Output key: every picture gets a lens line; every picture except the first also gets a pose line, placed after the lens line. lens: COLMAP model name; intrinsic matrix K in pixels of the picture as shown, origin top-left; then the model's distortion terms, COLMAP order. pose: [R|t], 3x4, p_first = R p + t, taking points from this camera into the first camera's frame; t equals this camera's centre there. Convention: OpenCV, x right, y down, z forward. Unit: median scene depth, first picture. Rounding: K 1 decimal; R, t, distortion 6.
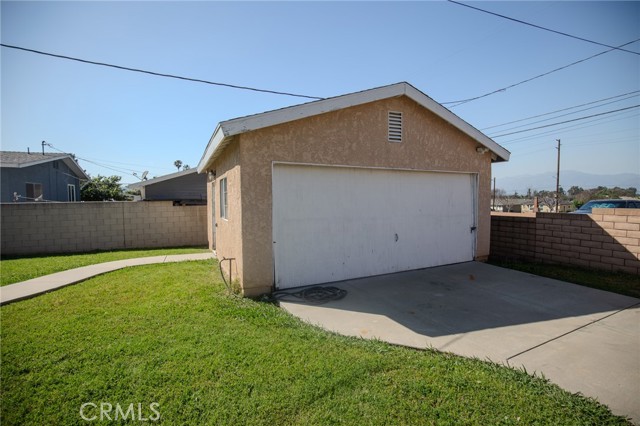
lens RADIAL K [[286.9, 0, 319.9], [0, 286.9, 213.0], [0, 0, 1]] dist [0.010954, -0.001066]
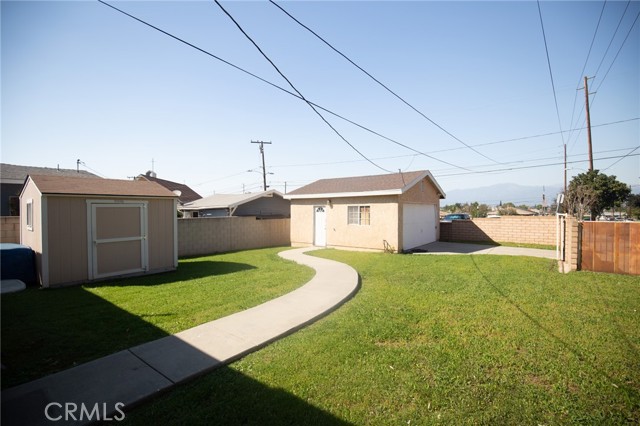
lens RADIAL K [[286.9, 0, 320.9], [0, 286.9, 214.1], [0, 0, 1]] dist [0.010954, -0.001066]
pose [[0.890386, -0.002828, 0.455198, -0.934084], [0.021570, 0.999120, -0.035984, 0.006250], [-0.454695, 0.041858, 0.889663, -0.438802]]
